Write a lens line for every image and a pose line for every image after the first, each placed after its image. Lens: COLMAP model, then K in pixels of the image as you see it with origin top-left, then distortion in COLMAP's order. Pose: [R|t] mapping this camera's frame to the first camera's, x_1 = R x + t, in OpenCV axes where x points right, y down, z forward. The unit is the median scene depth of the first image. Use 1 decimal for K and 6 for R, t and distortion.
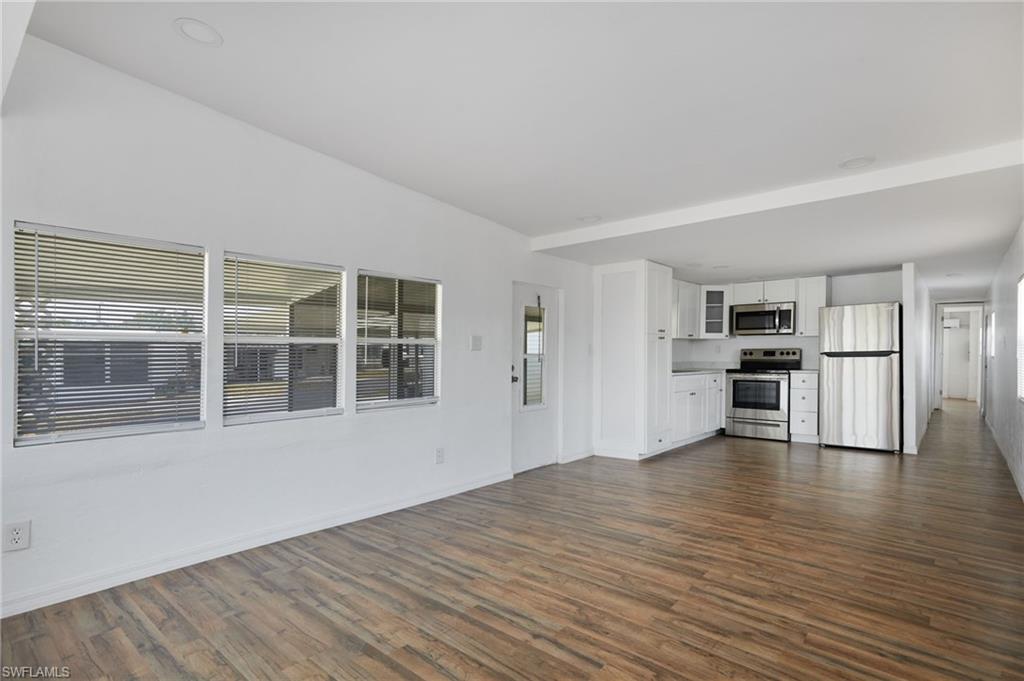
lens RADIAL K [[521.7, 0, 509.3], [0, 521.7, 351.8], [0, 0, 1]] dist [0.001265, 0.000734]
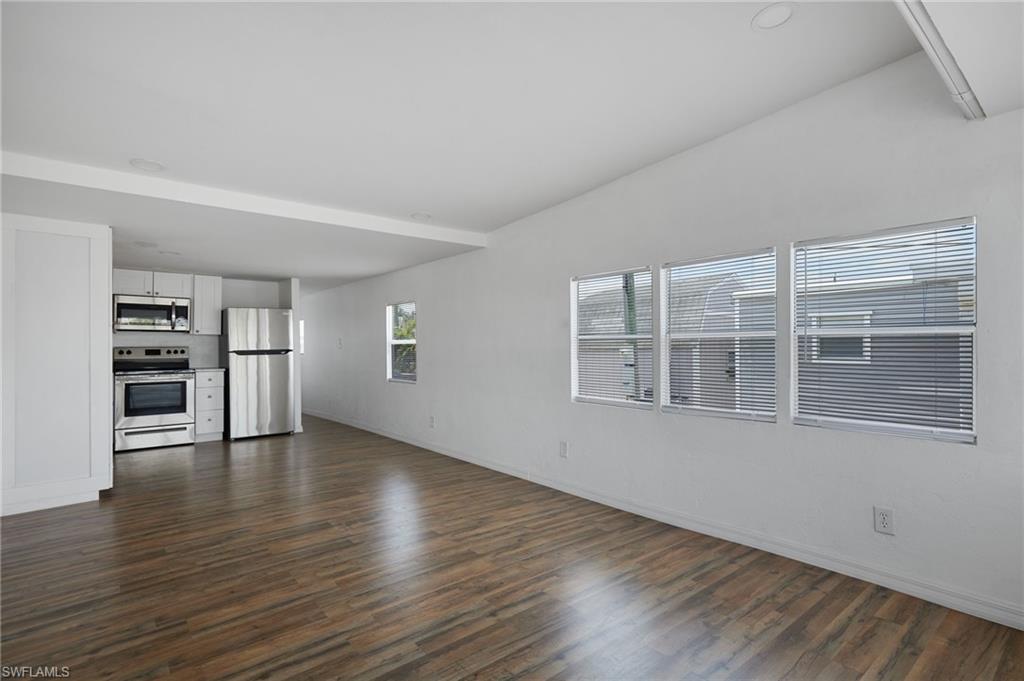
lens RADIAL K [[519.7, 0, 528.0], [0, 519.7, 340.6], [0, 0, 1]] dist [0.001314, 0.000136]
pose [[0.115531, 0.017979, 0.993141, -0.384972], [0.000189, 0.999836, -0.018122, -0.000277], [-0.993304, 0.002282, 0.115509, 0.304292]]
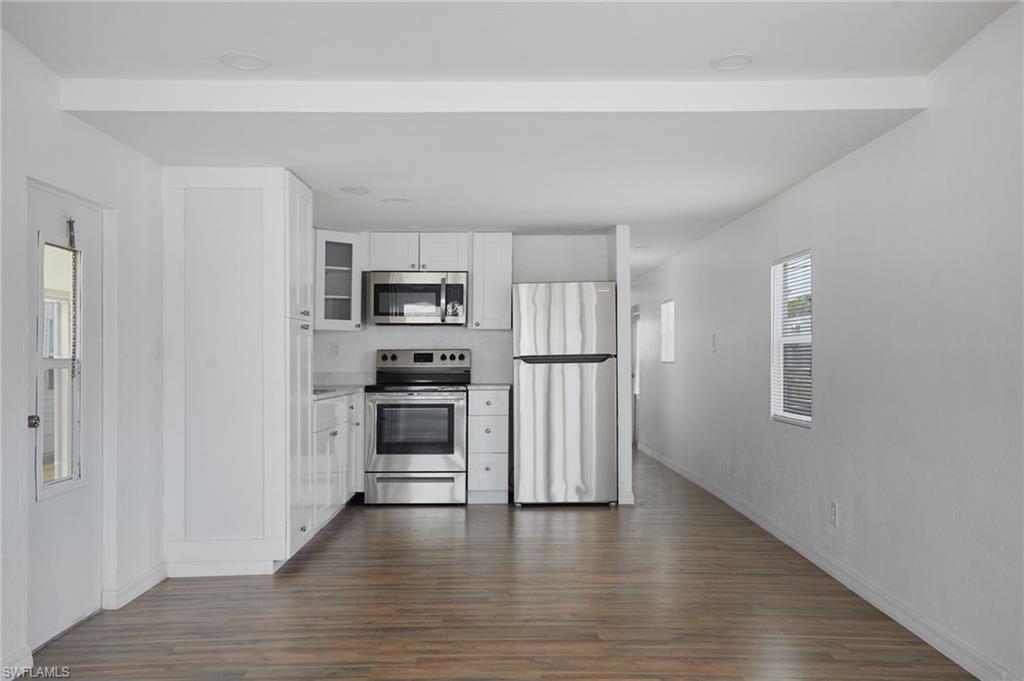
lens RADIAL K [[963.1, 0, 511.3], [0, 963.1, 355.7], [0, 0, 1]] dist [0.008560, 0.008854]
pose [[0.736827, 0.002636, 0.676076, -0.190627], [-0.004384, 0.999990, 0.000879, 0.000044], [-0.676067, -0.003611, 0.736831, 0.167583]]
